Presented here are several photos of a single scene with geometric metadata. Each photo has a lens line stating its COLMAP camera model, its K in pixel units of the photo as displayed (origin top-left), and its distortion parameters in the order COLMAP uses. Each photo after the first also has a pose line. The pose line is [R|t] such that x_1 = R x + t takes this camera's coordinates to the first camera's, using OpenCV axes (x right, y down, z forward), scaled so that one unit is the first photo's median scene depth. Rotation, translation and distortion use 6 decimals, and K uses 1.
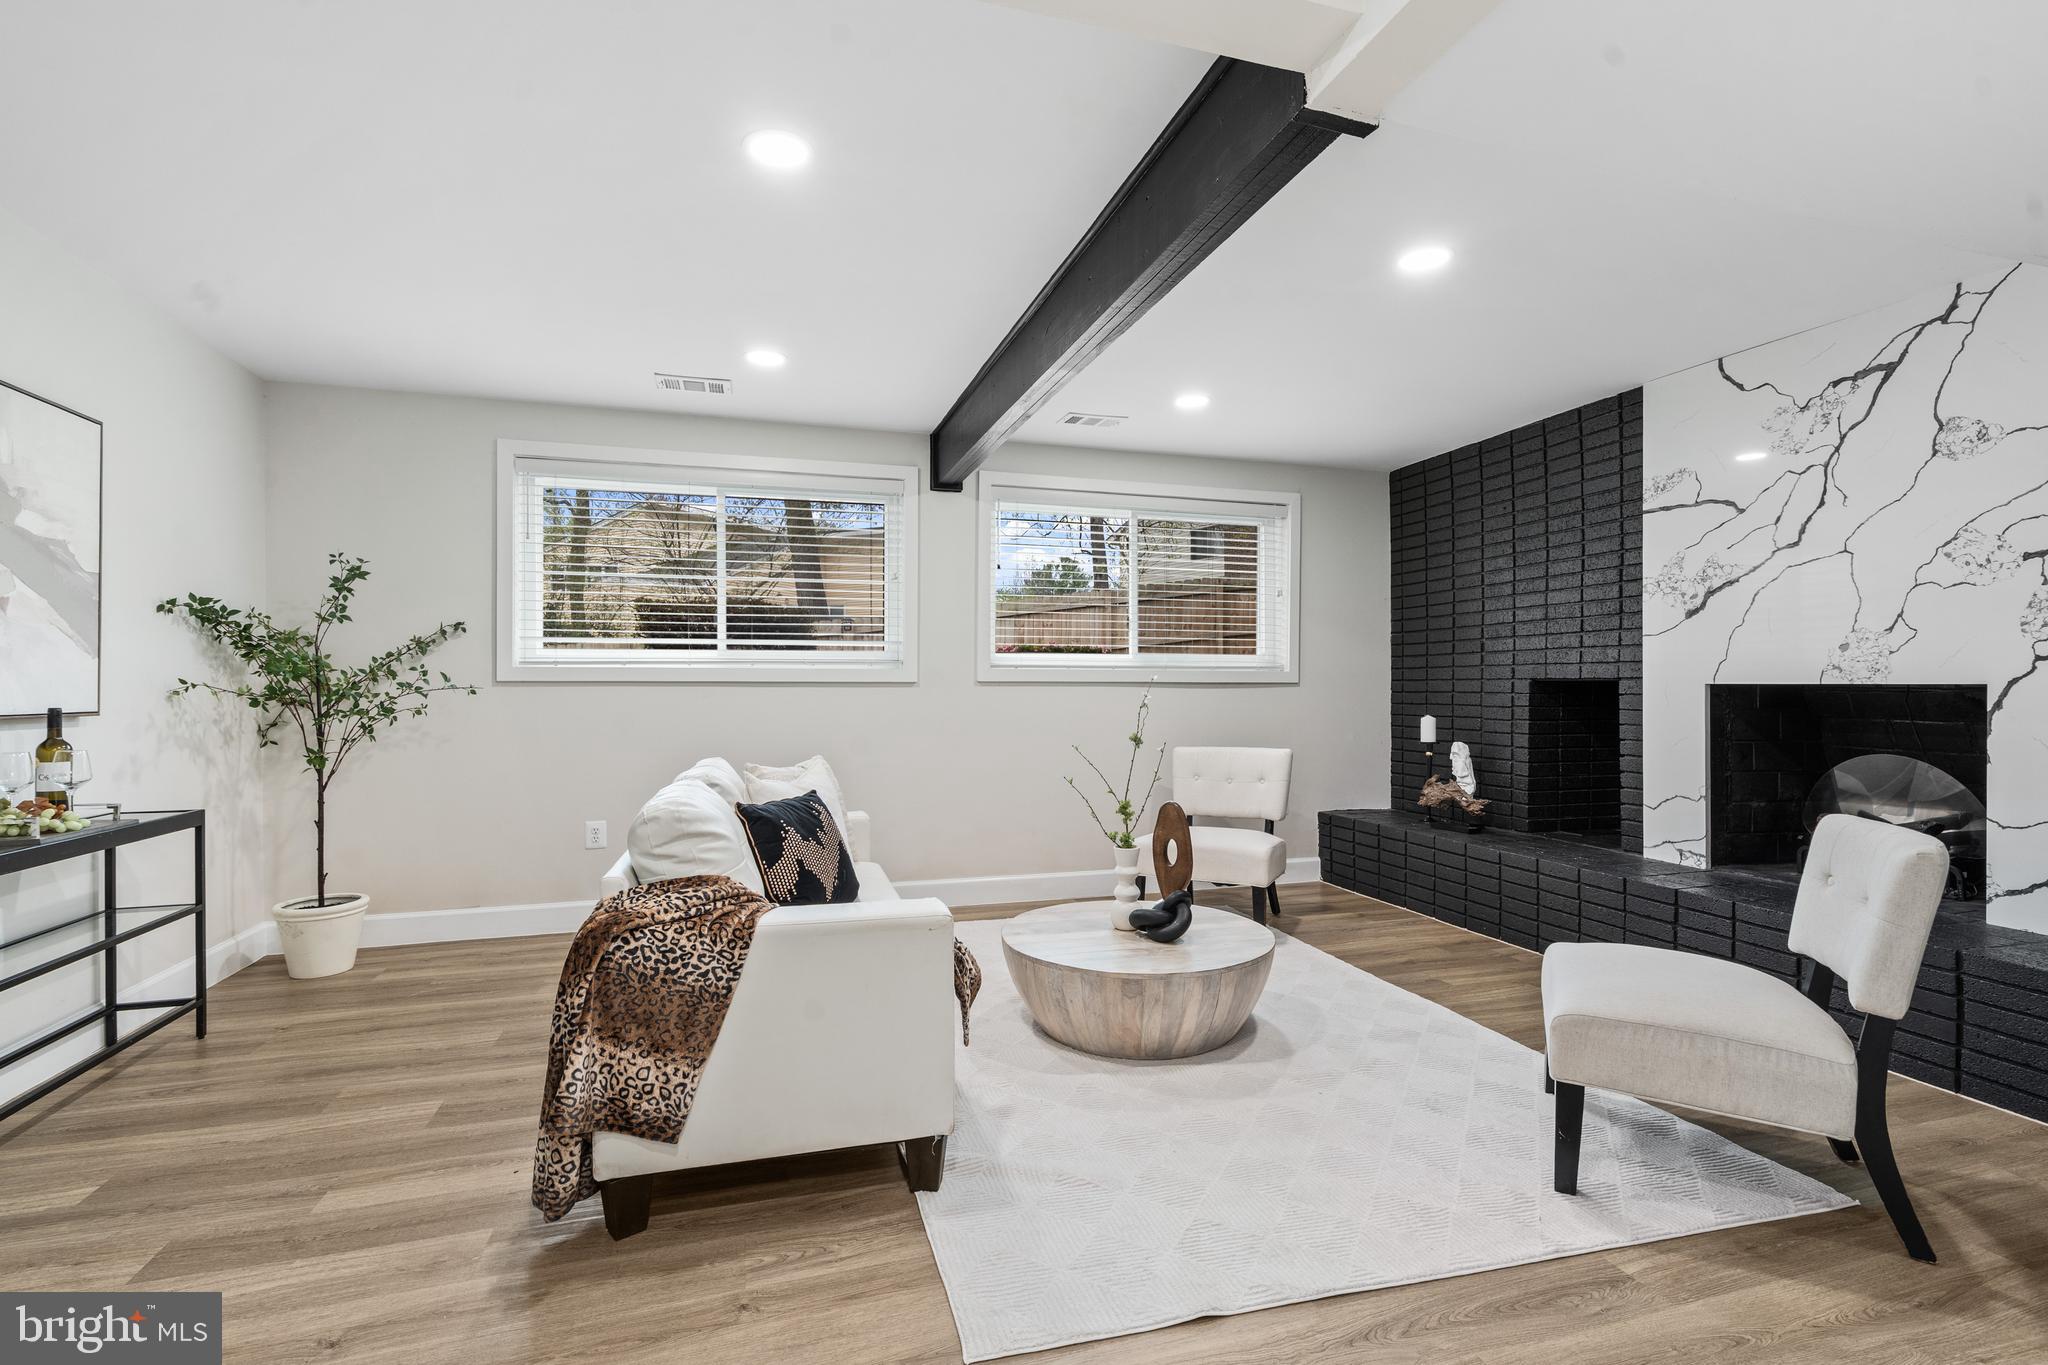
lens RADIAL K [[933.5, 0, 1047.4], [0, 933.5, 691.0], [0, 0, 1]] dist [-0.008143, 0.003373]
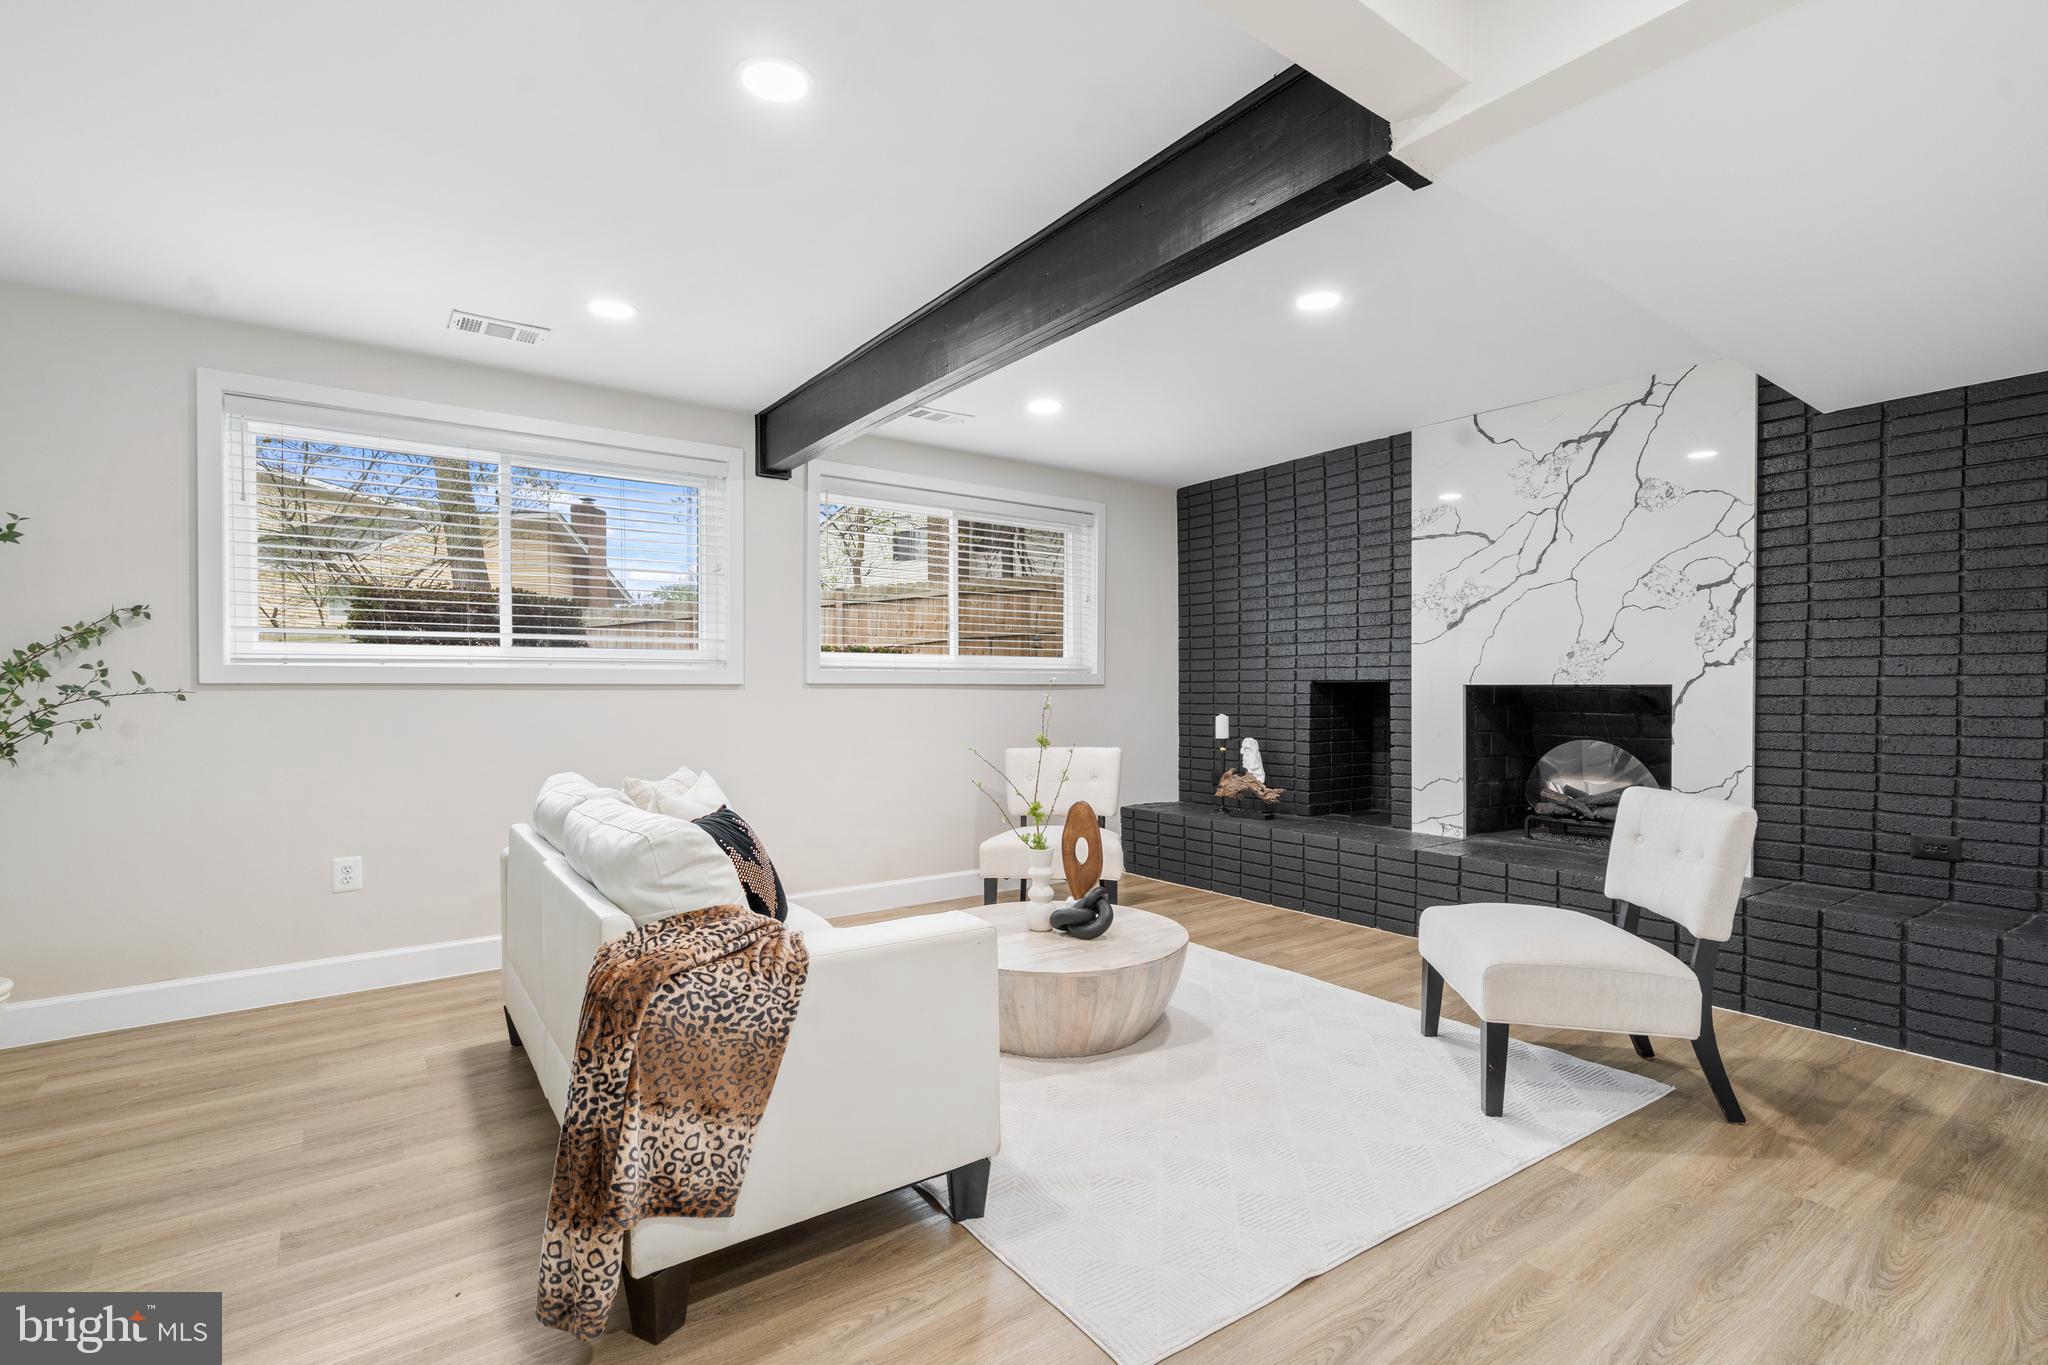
lens RADIAL K [[933.5, 0, 1053.6], [0, 933.5, 700.6], [0, 0, 1]] dist [-0.008143, 0.003373]
pose [[0.942357, -0.006911, 0.334536, -0.197833], [0.004505, 0.999958, 0.007968, 0.000957], [-0.334577, -0.006001, 0.942349, 0.043686]]
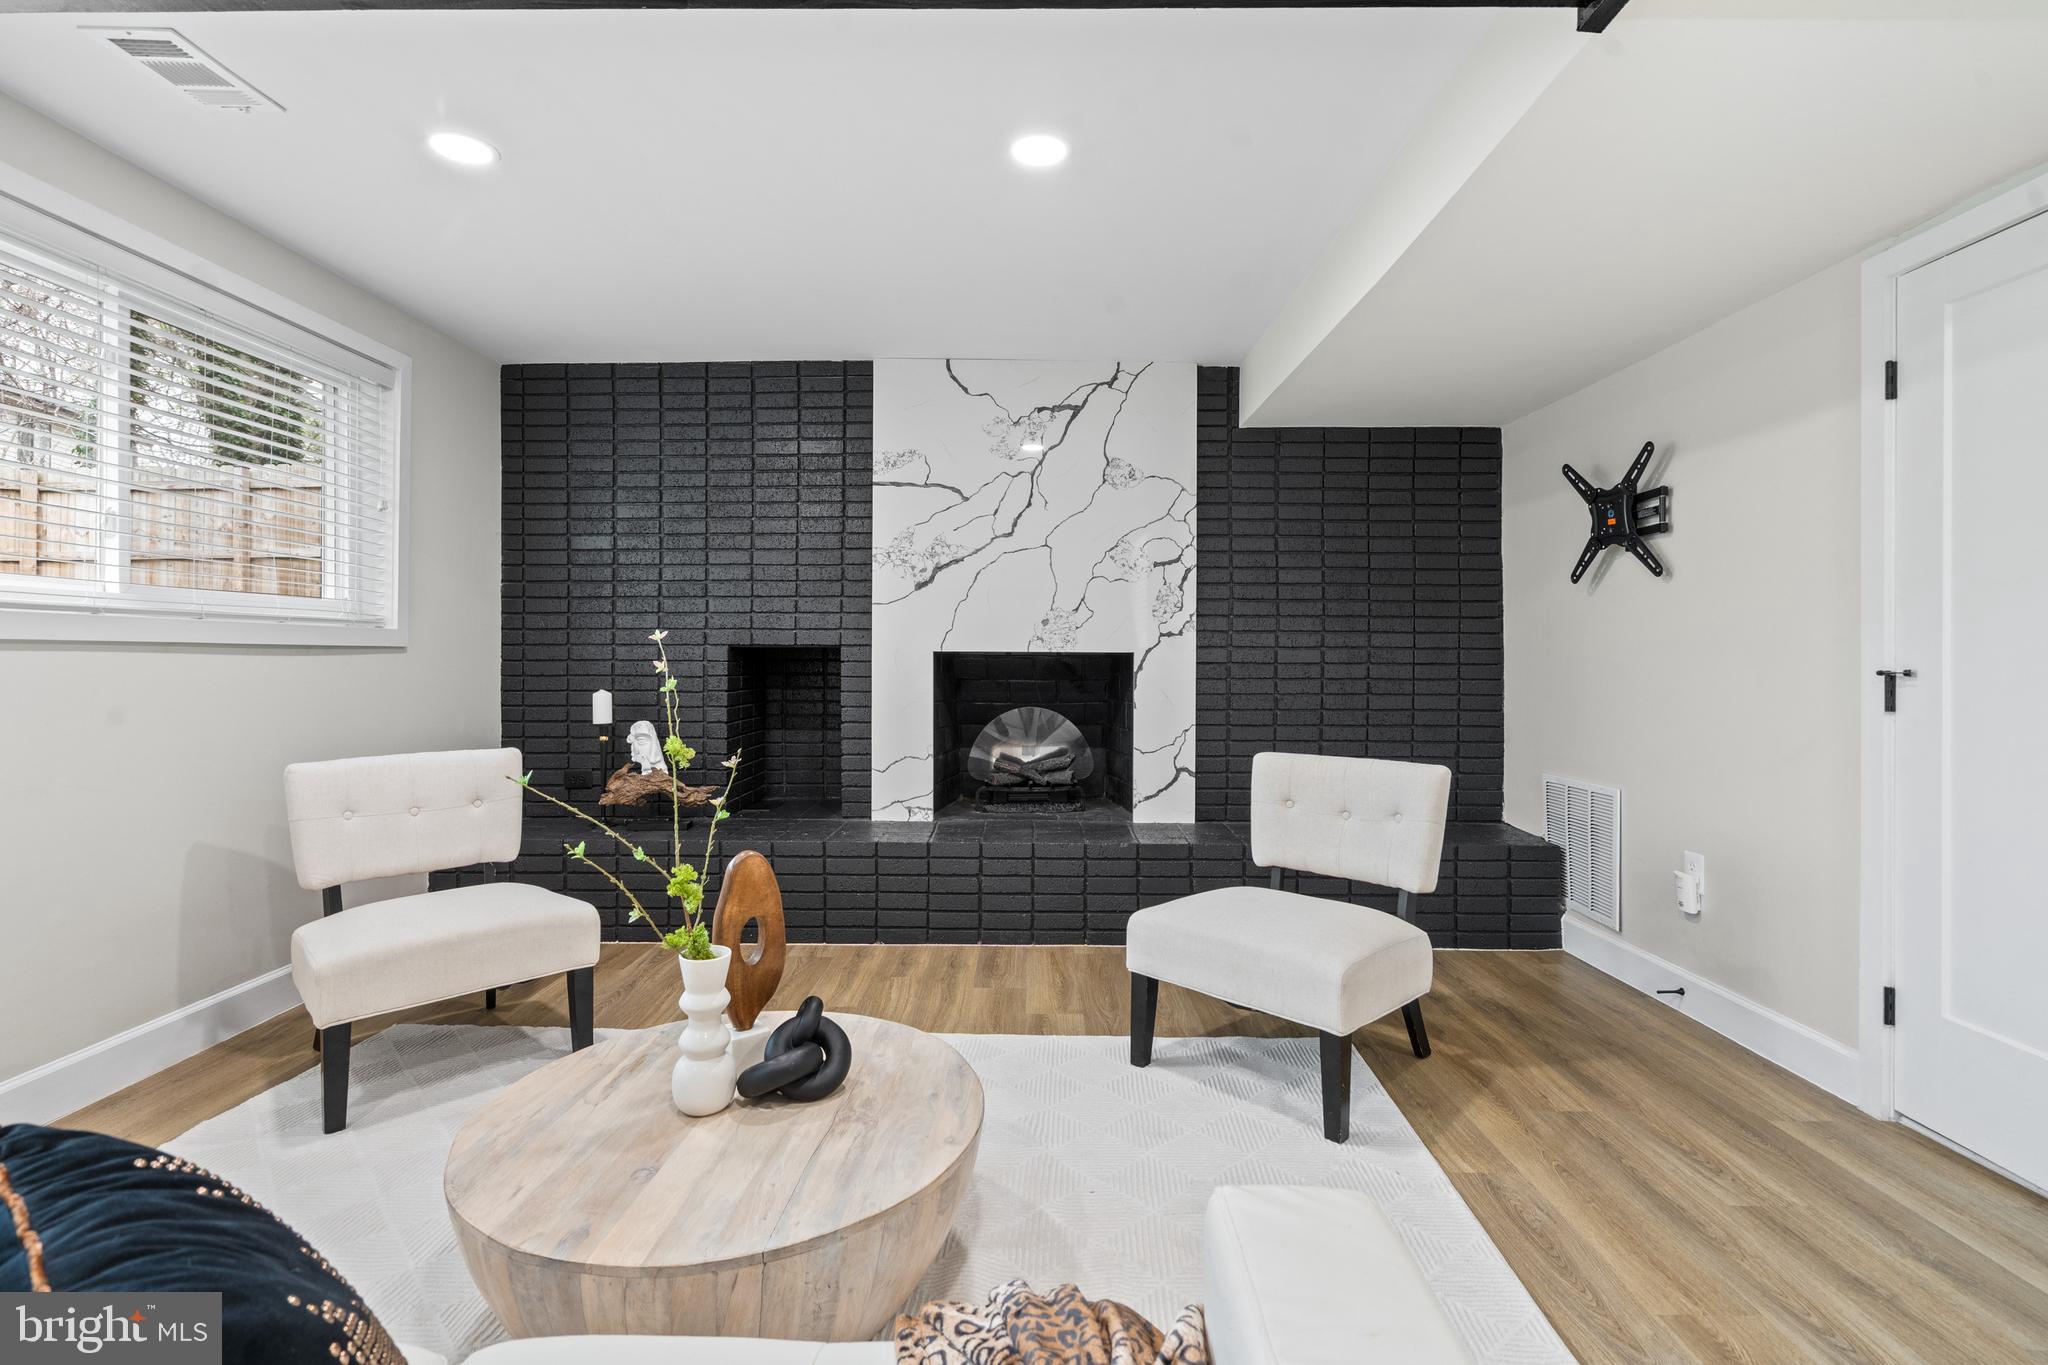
lens RADIAL K [[933.5, 0, 1029.2], [0, 933.5, 651.1], [0, 0, 1]] dist [-0.008143, 0.003373]
pose [[0.323754, 0.005687, 0.946124, -0.299110], [0.002483, 0.999973, -0.006861, -0.000154], [-0.946138, 0.004570, 0.323731, 0.549459]]
